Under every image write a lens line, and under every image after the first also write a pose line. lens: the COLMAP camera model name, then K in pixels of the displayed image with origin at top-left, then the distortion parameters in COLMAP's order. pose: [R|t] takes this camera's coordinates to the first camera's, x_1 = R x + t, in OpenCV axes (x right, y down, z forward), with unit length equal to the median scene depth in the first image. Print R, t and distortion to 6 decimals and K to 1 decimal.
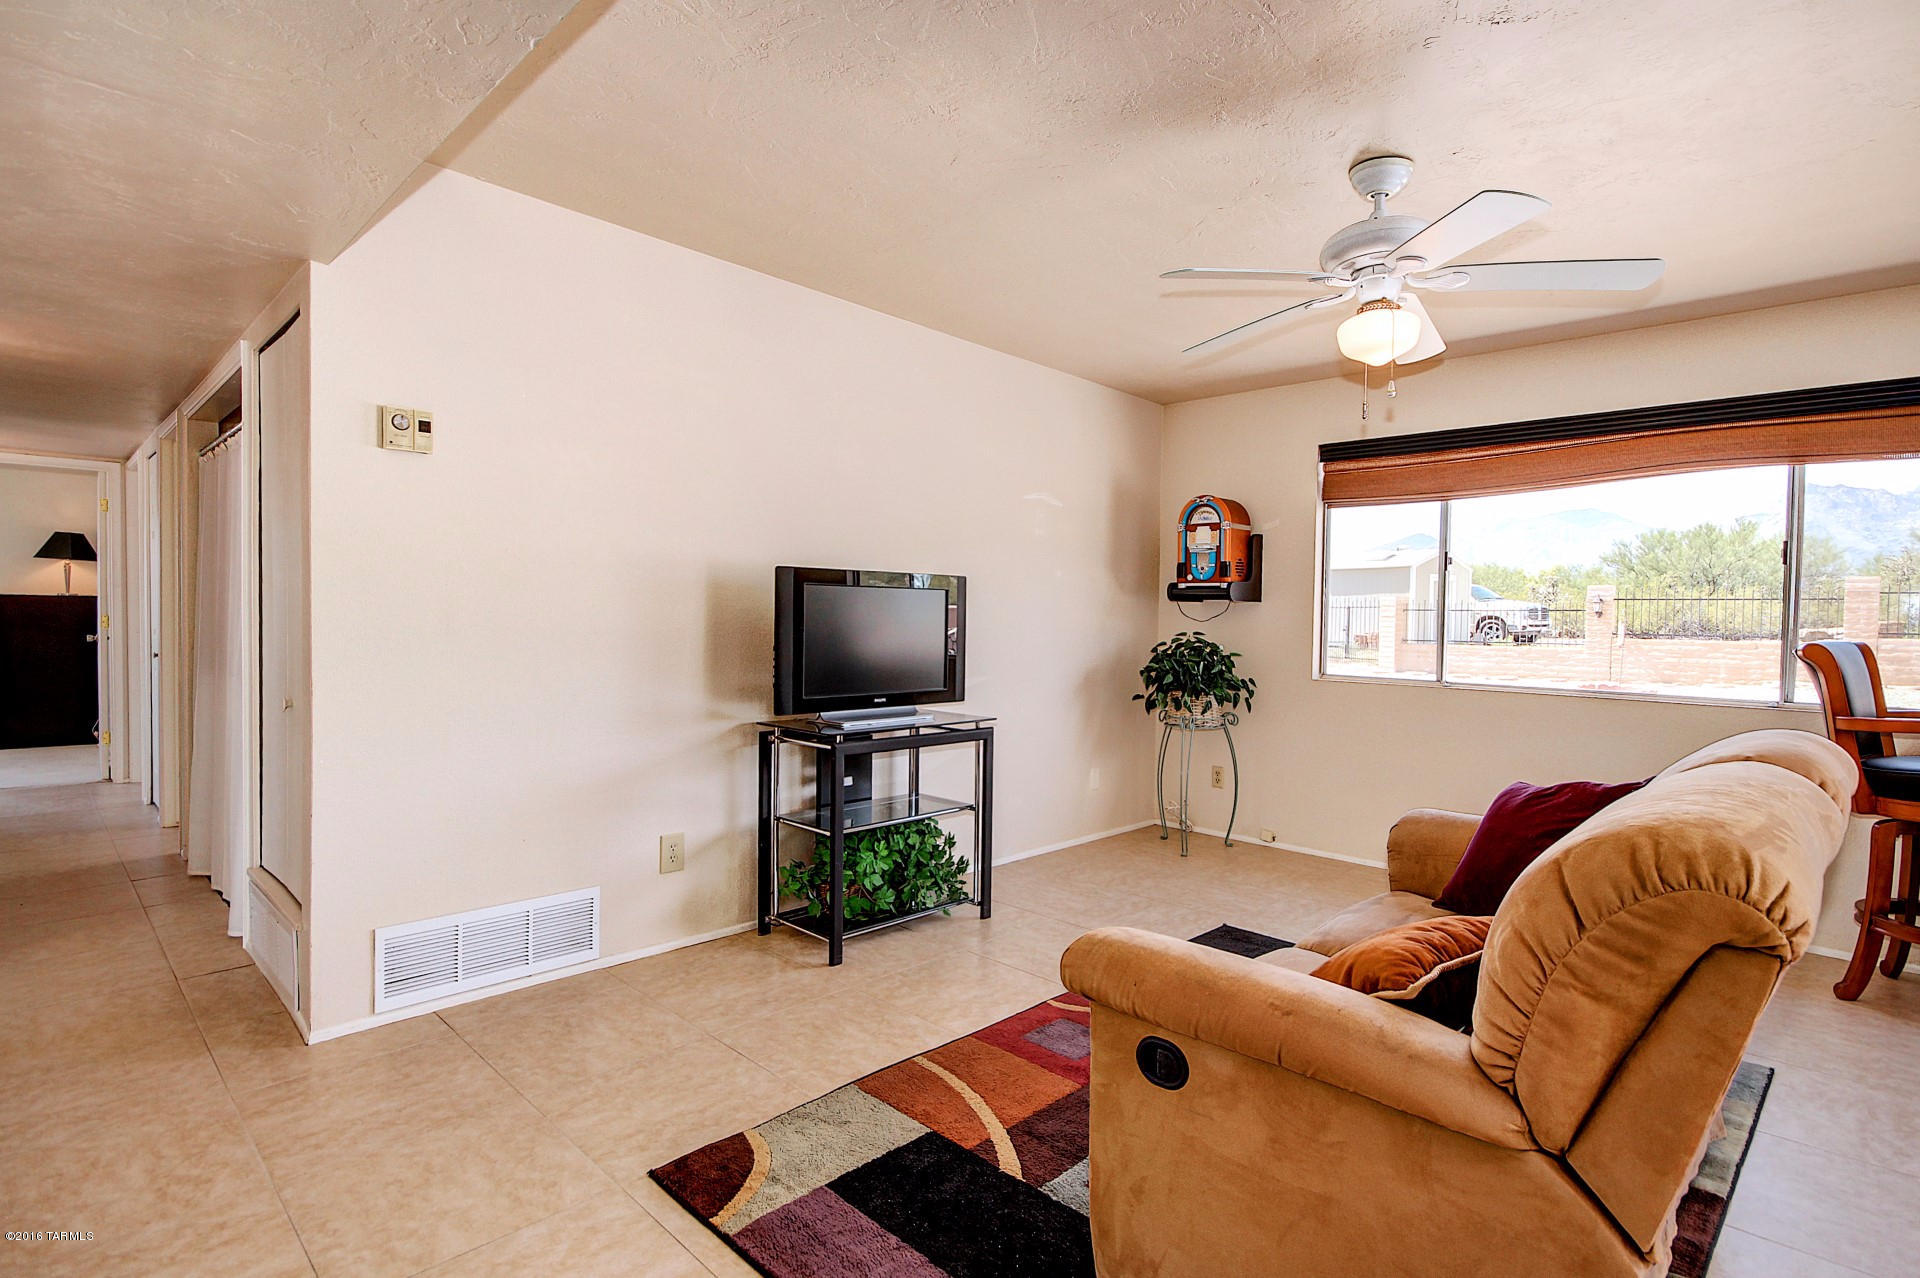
lens RADIAL K [[923.4, 0, 947.8], [0, 923.4, 640.8], [0, 0, 1]] dist [0.003623, -0.004259]
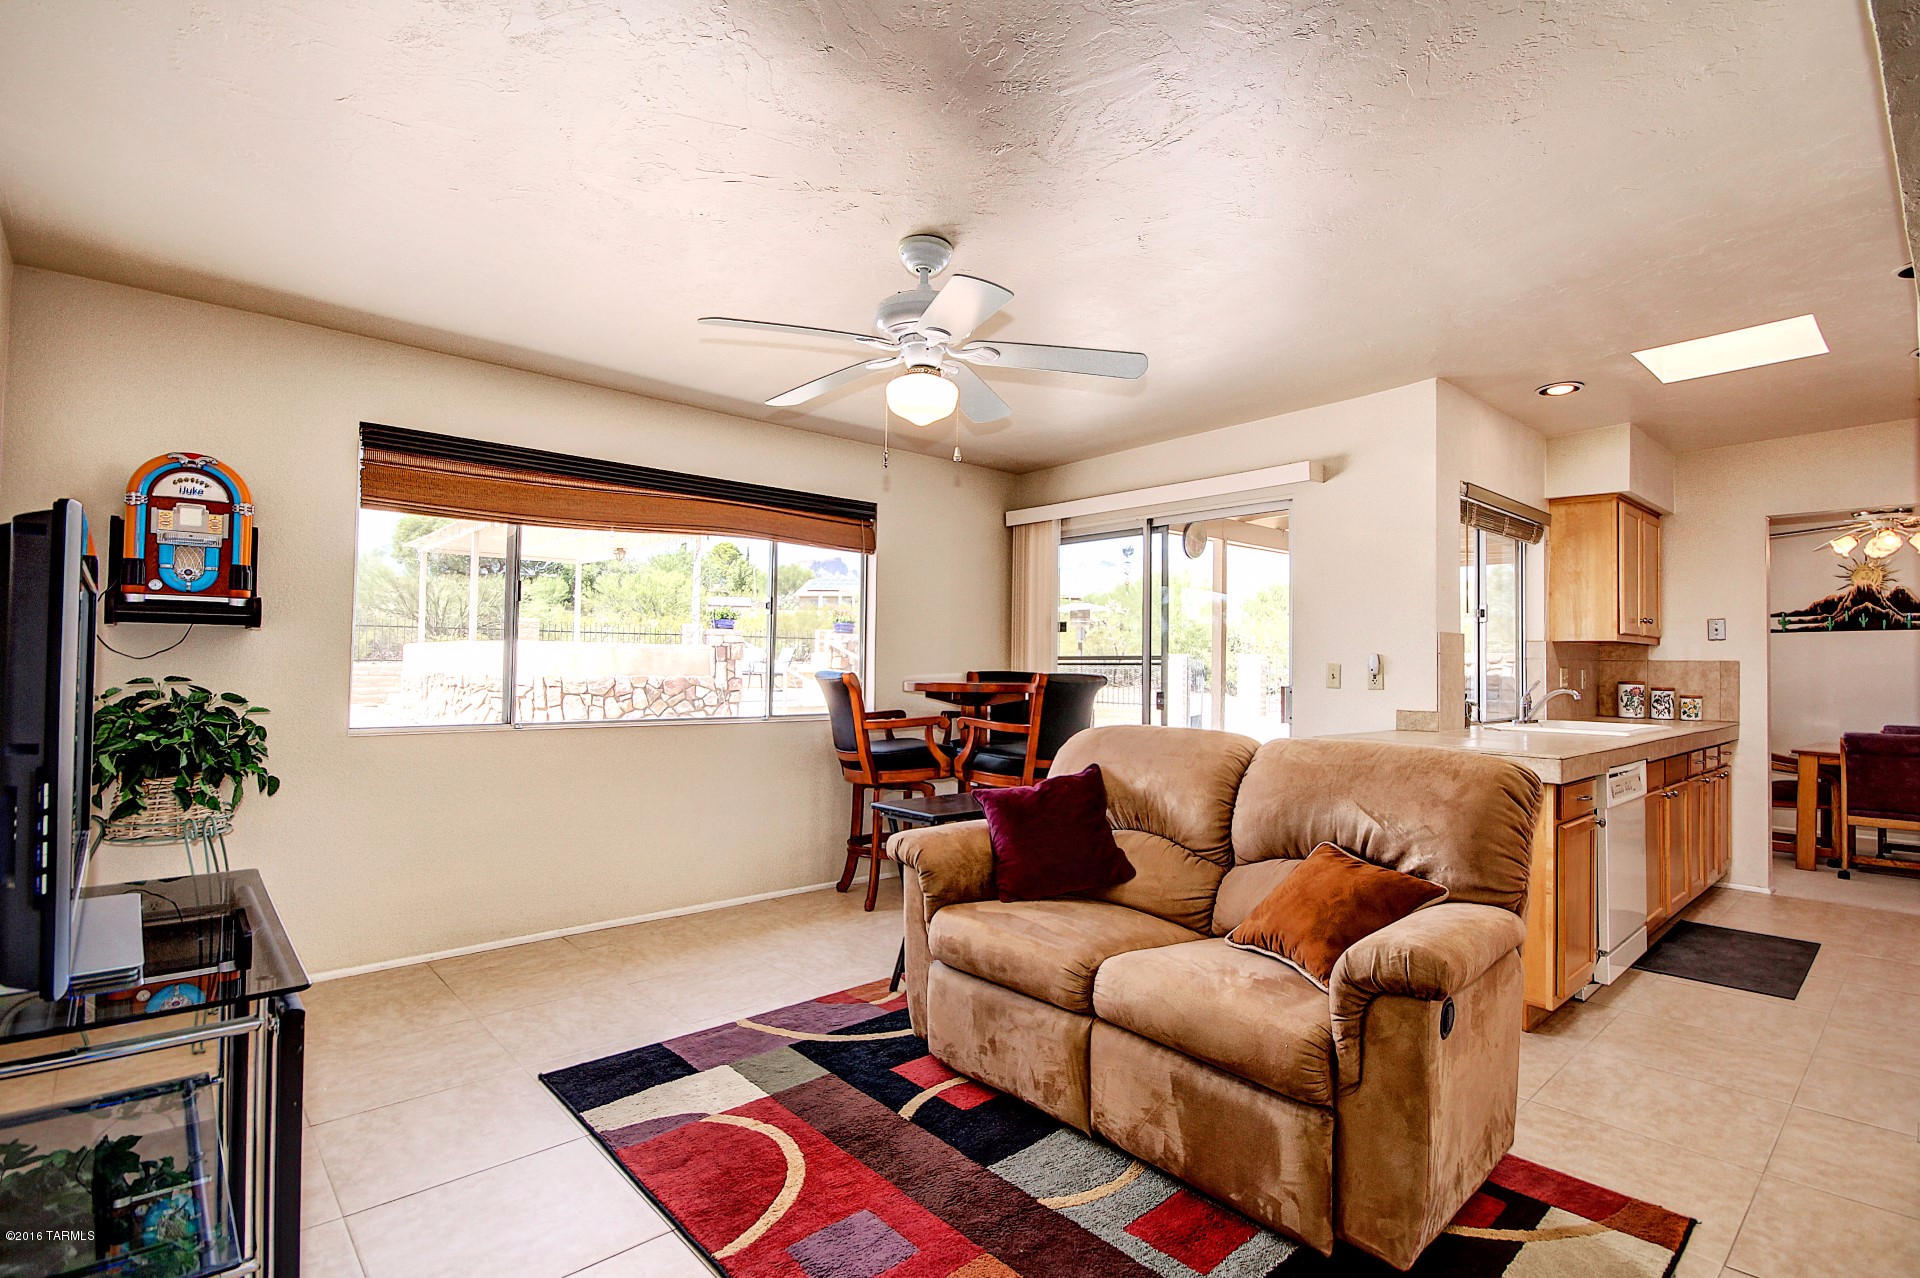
lens RADIAL K [[923.4, 0, 978.6], [0, 923.4, 635.5], [0, 0, 1]] dist [0.003623, -0.004259]
pose [[0.050479, 0.014874, 0.998614, -0.371621], [0.018470, 0.999704, -0.015824, -0.020616], [-0.998554, 0.019243, 0.050190, 0.541752]]
